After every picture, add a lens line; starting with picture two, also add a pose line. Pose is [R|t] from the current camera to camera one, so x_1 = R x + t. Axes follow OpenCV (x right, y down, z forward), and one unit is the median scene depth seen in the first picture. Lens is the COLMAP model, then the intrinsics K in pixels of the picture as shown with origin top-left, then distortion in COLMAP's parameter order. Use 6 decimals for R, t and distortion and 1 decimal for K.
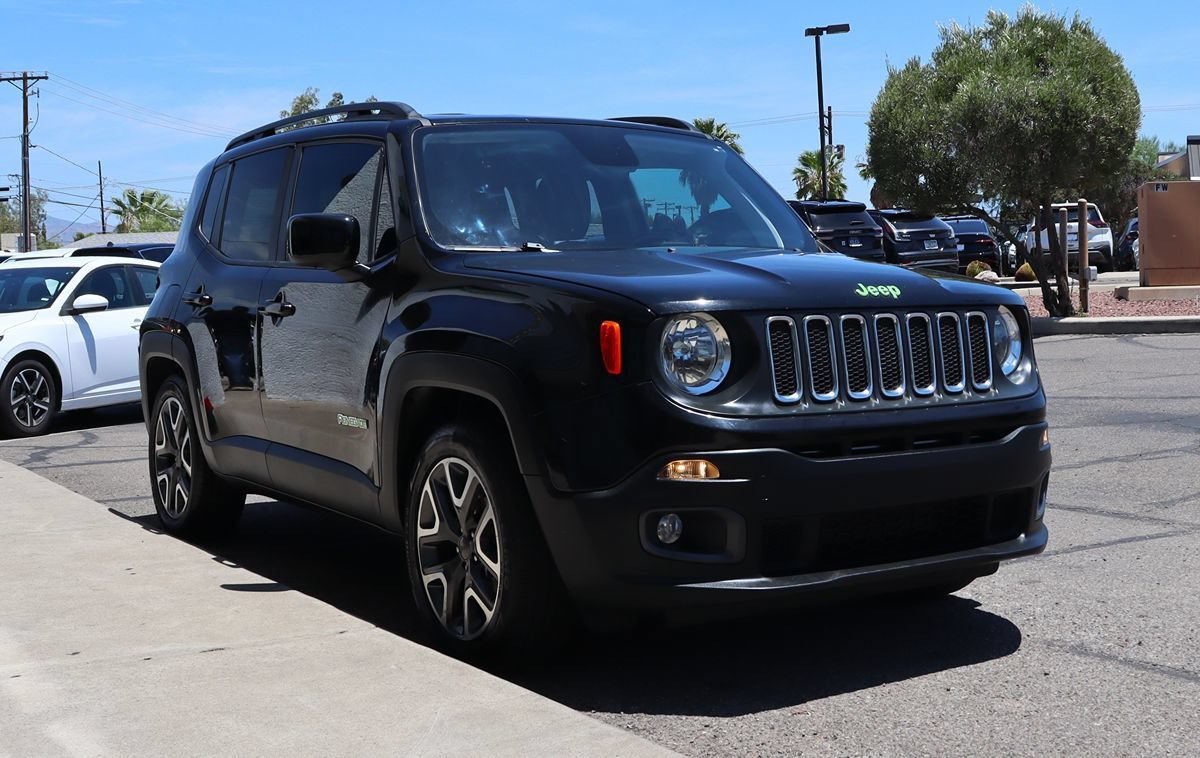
lens RADIAL K [[1666.4, 0, 605.5], [0, 1666.4, 385.7], [0, 0, 1]] dist [-0.123624, 0.000000]
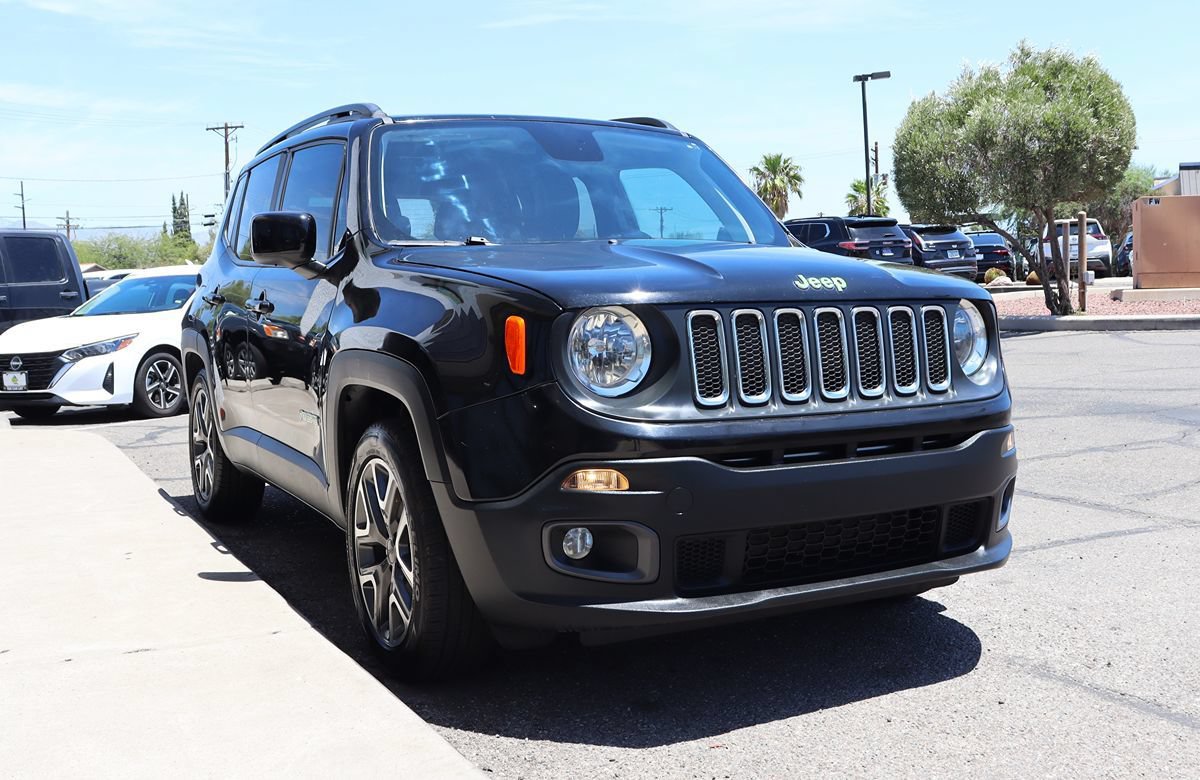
lens RADIAL K [[1300.2, 0, 558.3], [0, 1300.2, 444.4], [0, 0, 1]] dist [-0.108489, 0.000000]
pose [[0.993701, 0.008227, -0.111763, 0.089625], [-0.001832, 0.998361, 0.057205, -0.007802], [0.112050, -0.056640, 0.992087, 0.243157]]
